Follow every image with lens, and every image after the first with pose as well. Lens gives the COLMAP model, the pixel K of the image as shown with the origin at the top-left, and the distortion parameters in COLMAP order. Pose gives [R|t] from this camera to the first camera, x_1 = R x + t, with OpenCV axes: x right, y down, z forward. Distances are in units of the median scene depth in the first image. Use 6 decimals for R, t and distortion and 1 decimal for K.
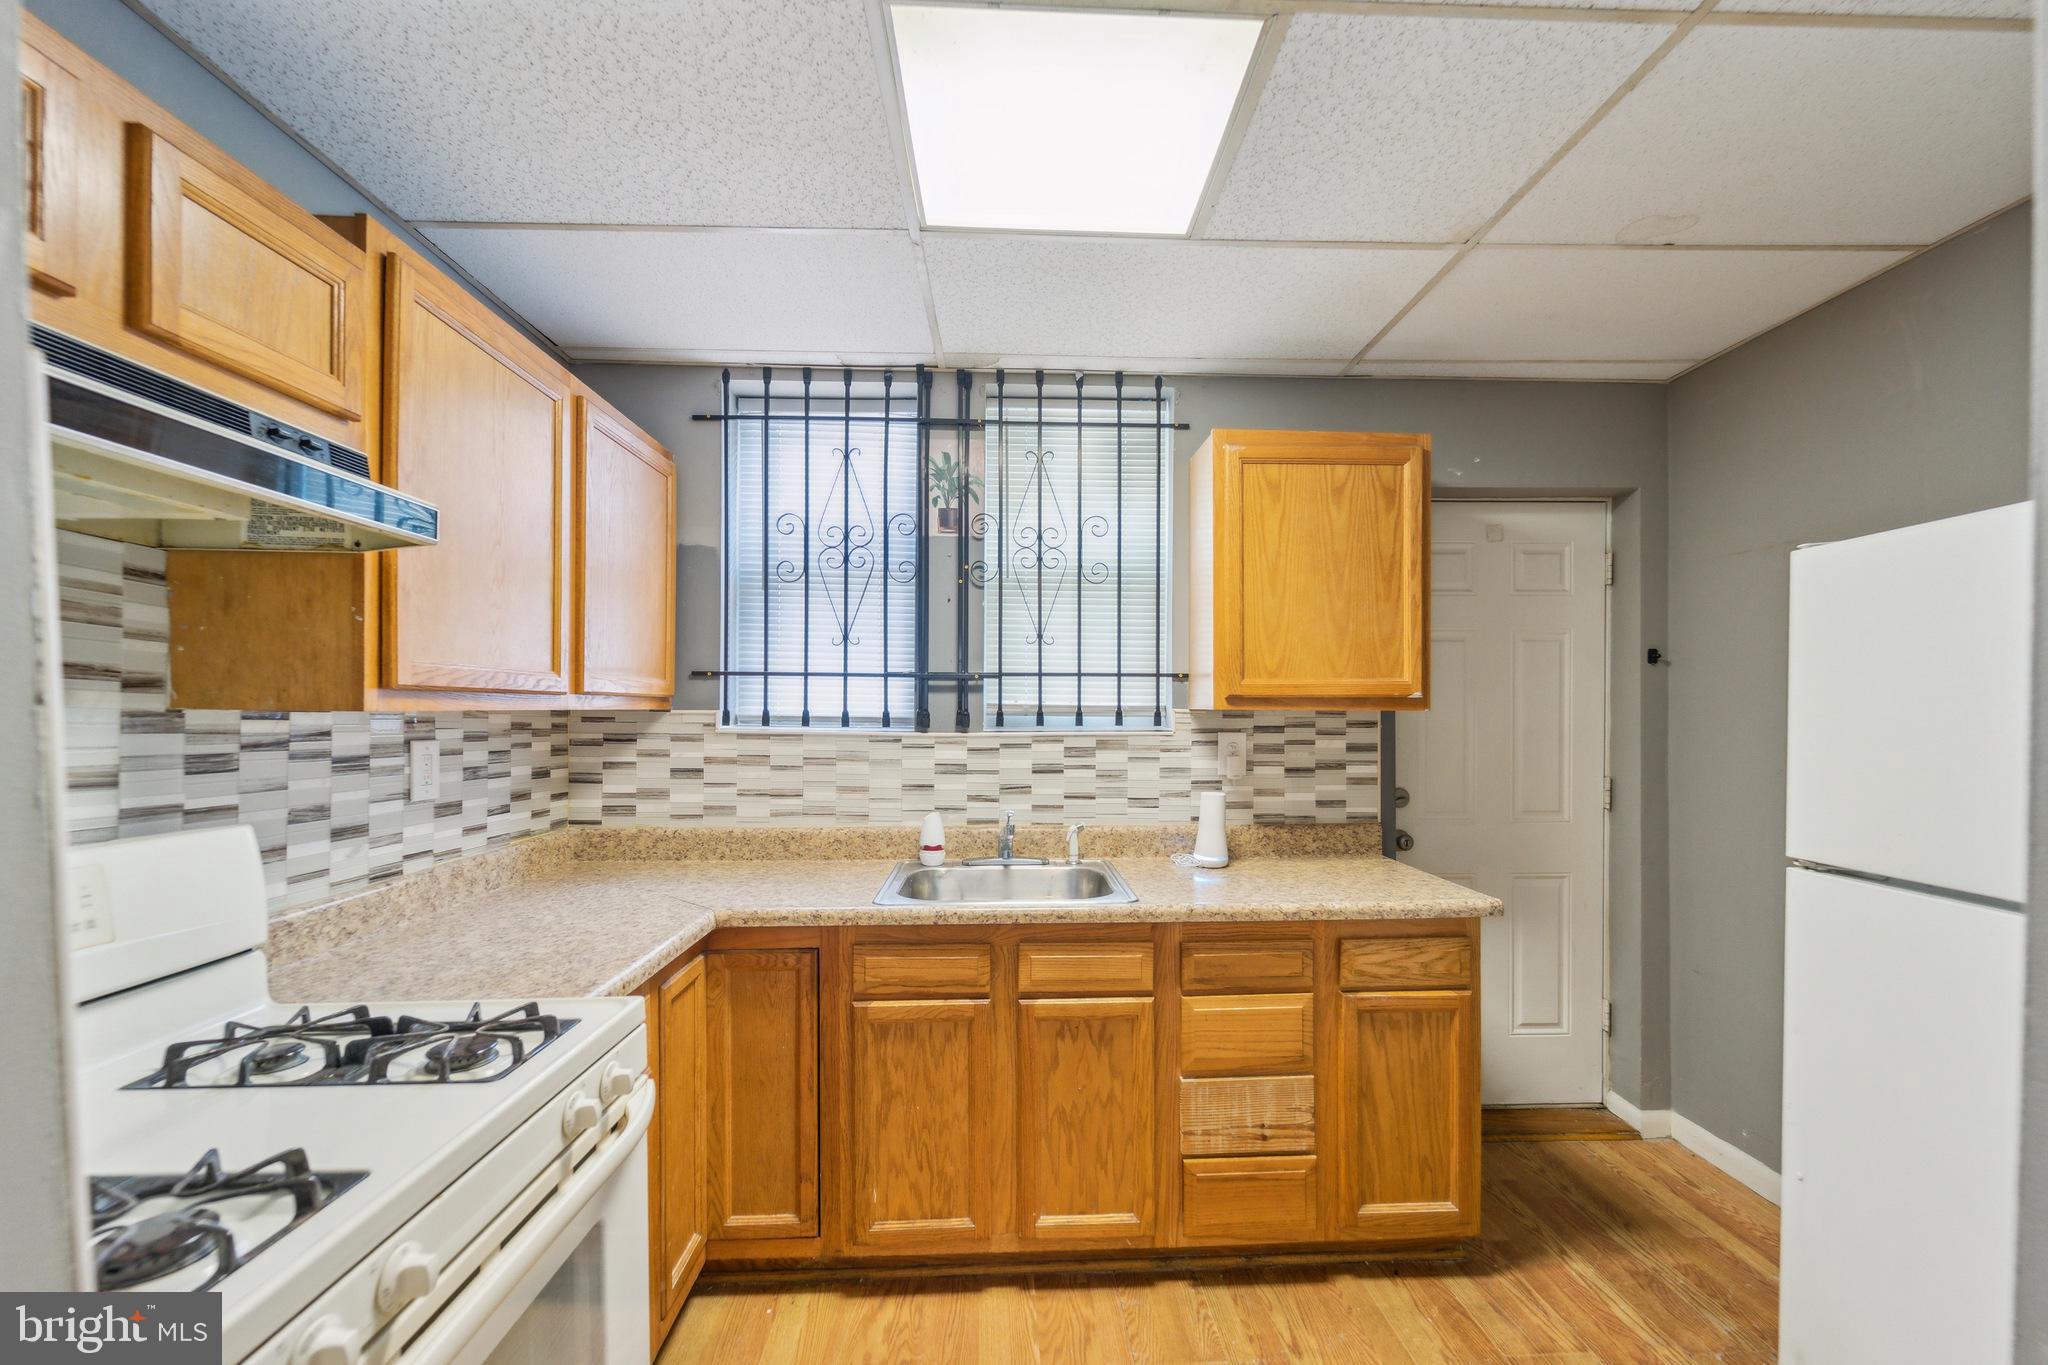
lens RADIAL K [[835.6, 0, 1030.9], [0, 835.6, 730.7], [0, 0, 1]] dist [0.001845, -0.002014]
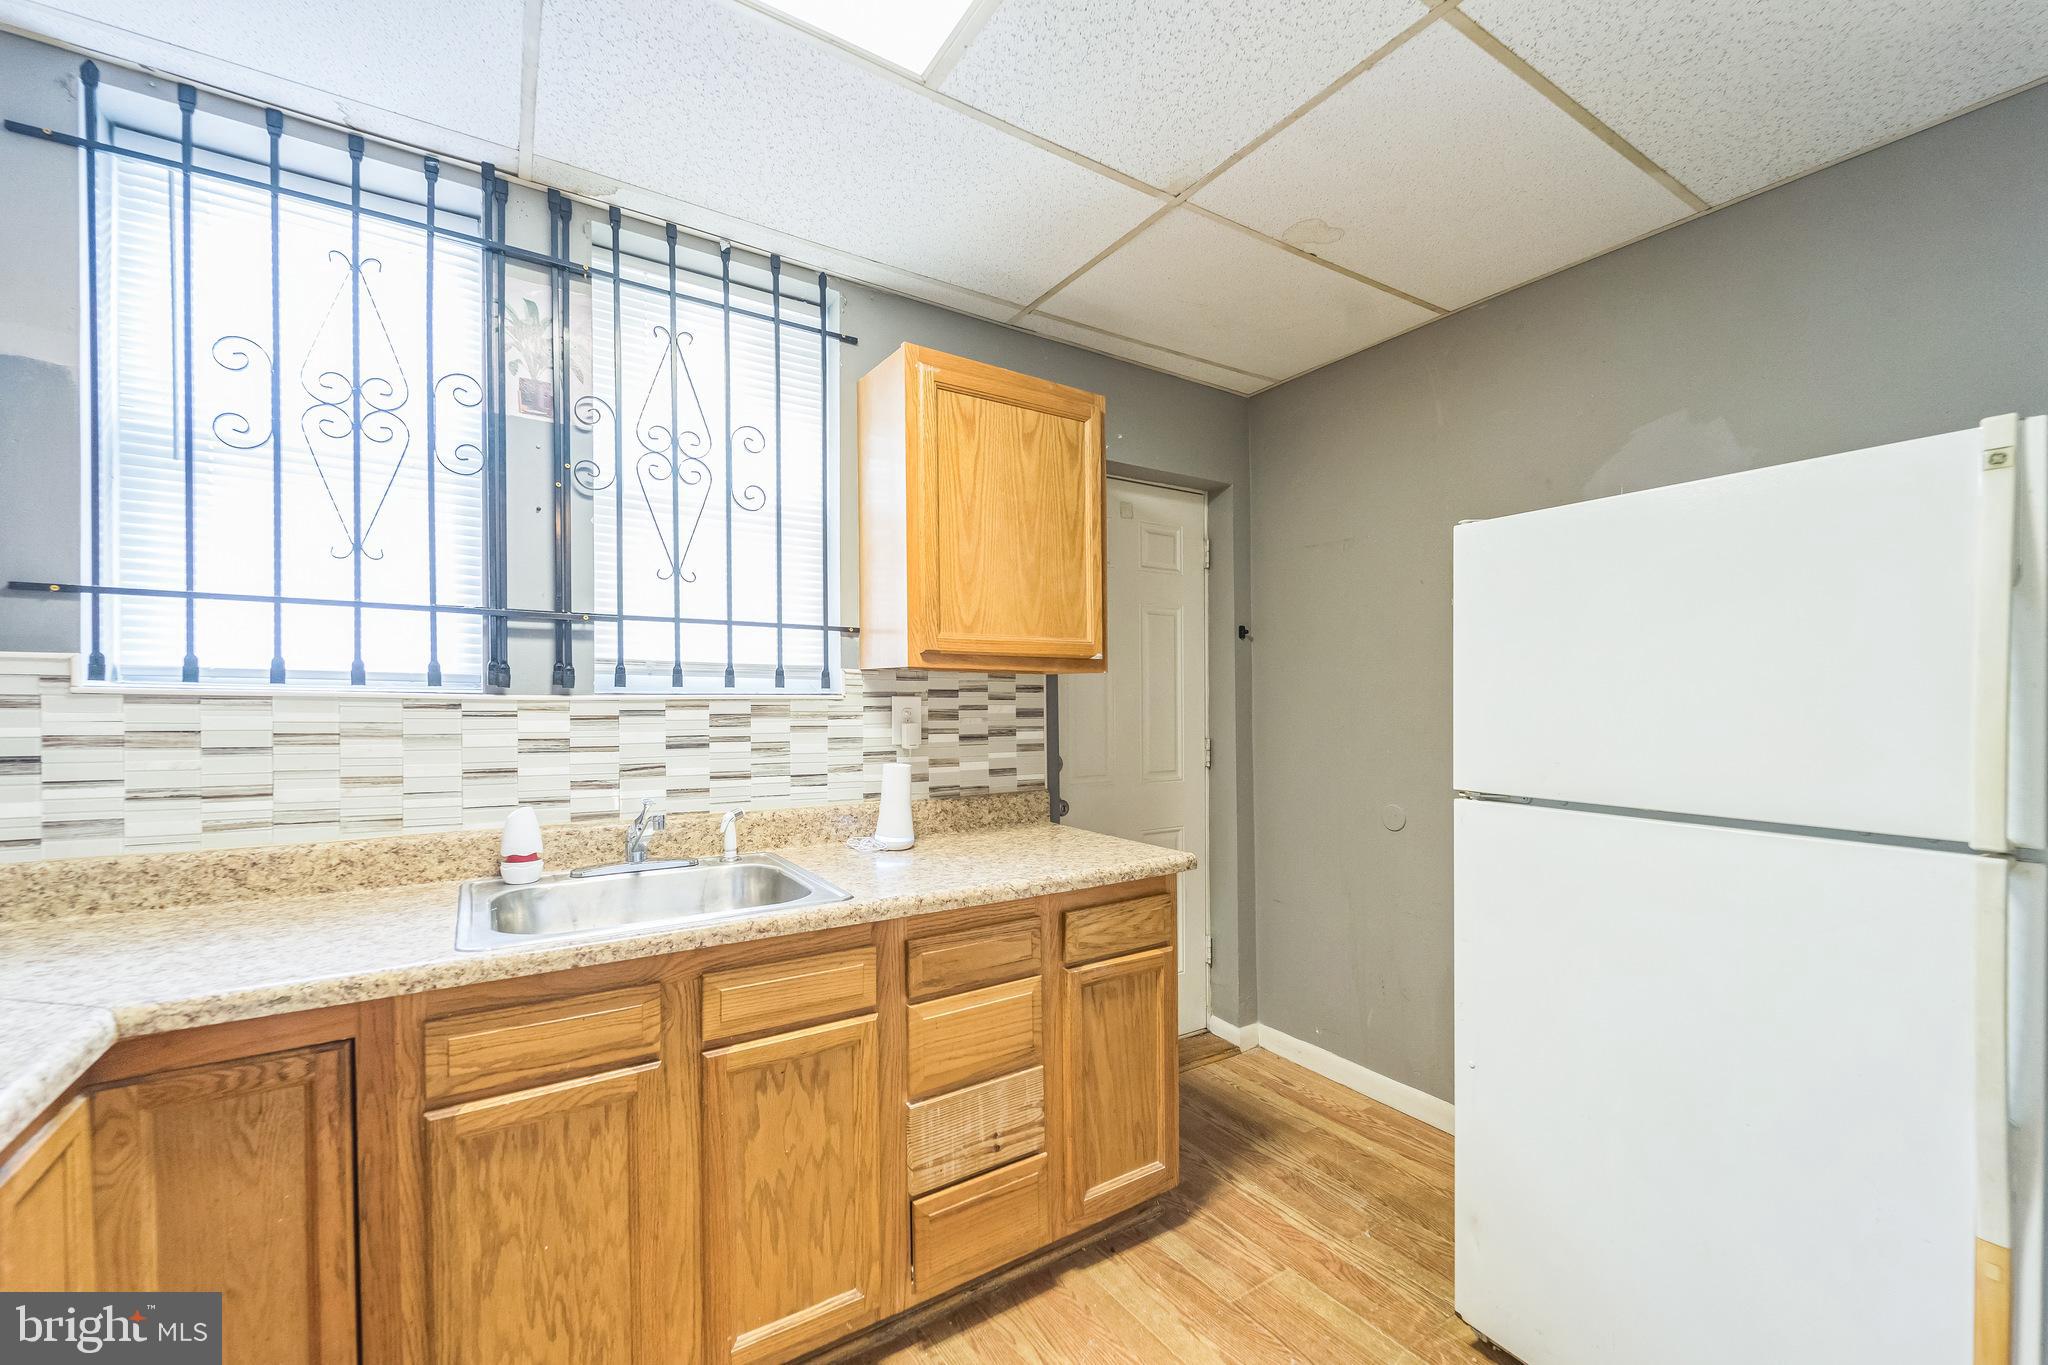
lens RADIAL K [[835.6, 0, 1029.1], [0, 835.6, 717.5], [0, 0, 1]] dist [0.001845, -0.002014]
pose [[0.857914, -0.009622, 0.513703, -0.118474], [0.009053, 0.999952, 0.003612, 0.025448], [-0.513713, 0.001551, 0.857961, 0.191161]]
